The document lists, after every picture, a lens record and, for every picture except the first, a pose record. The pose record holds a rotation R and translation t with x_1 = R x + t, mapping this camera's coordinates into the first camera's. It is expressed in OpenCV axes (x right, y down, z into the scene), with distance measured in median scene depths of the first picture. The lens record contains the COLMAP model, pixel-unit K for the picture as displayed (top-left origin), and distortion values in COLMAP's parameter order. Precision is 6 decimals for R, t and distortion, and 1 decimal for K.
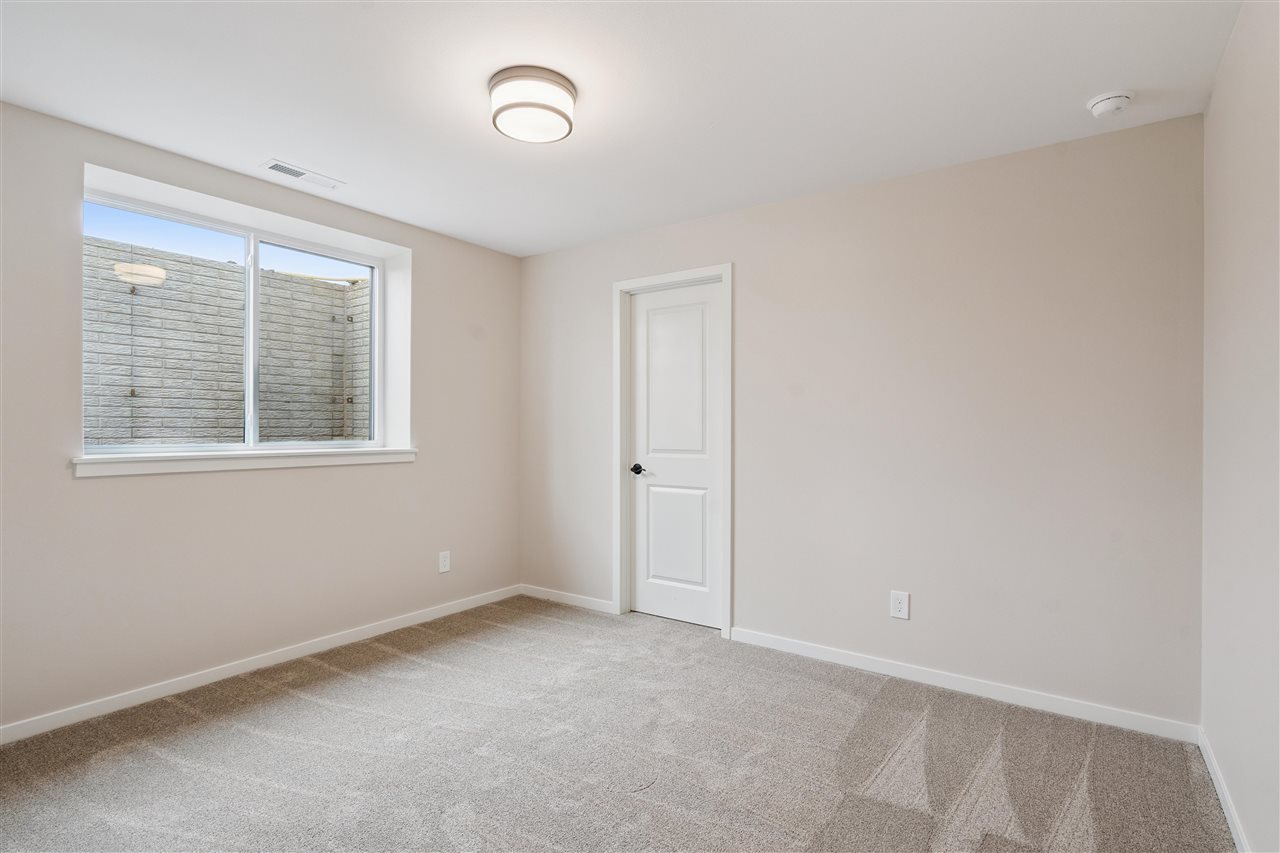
lens RADIAL K [[634.1, 0, 640.0], [0, 634.1, 426.5], [0, 0, 1]] dist [-0.001578, 0.000079]
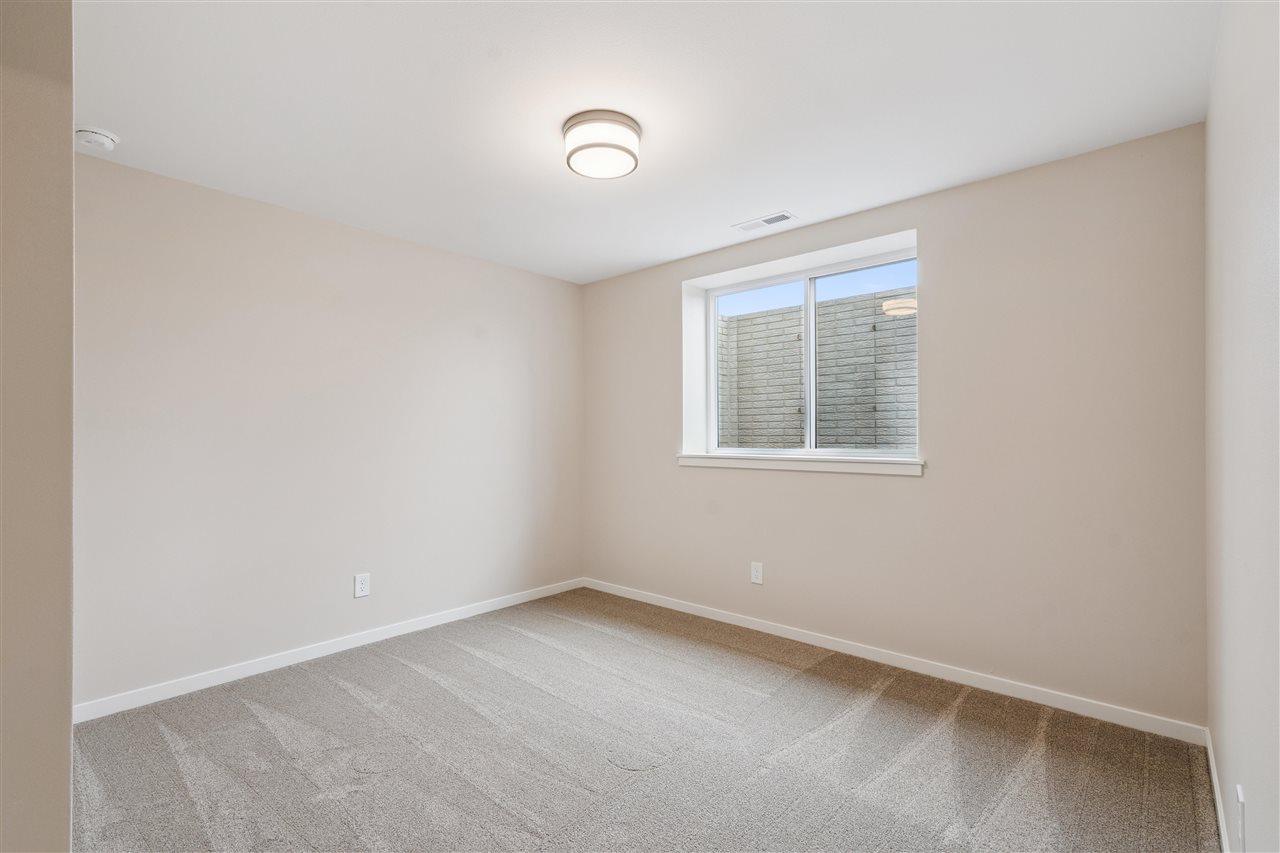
lens RADIAL K [[592.5, 0, 640.0], [0, 592.5, 426.5], [0, 0, 1]] dist [0.081371, -0.000497]
pose [[-0.101934, -0.019028, -0.994609, 0.482686], [0.001553, 0.999813, -0.019286, 0.004723], [0.994790, -0.003510, -0.101885, 0.708318]]
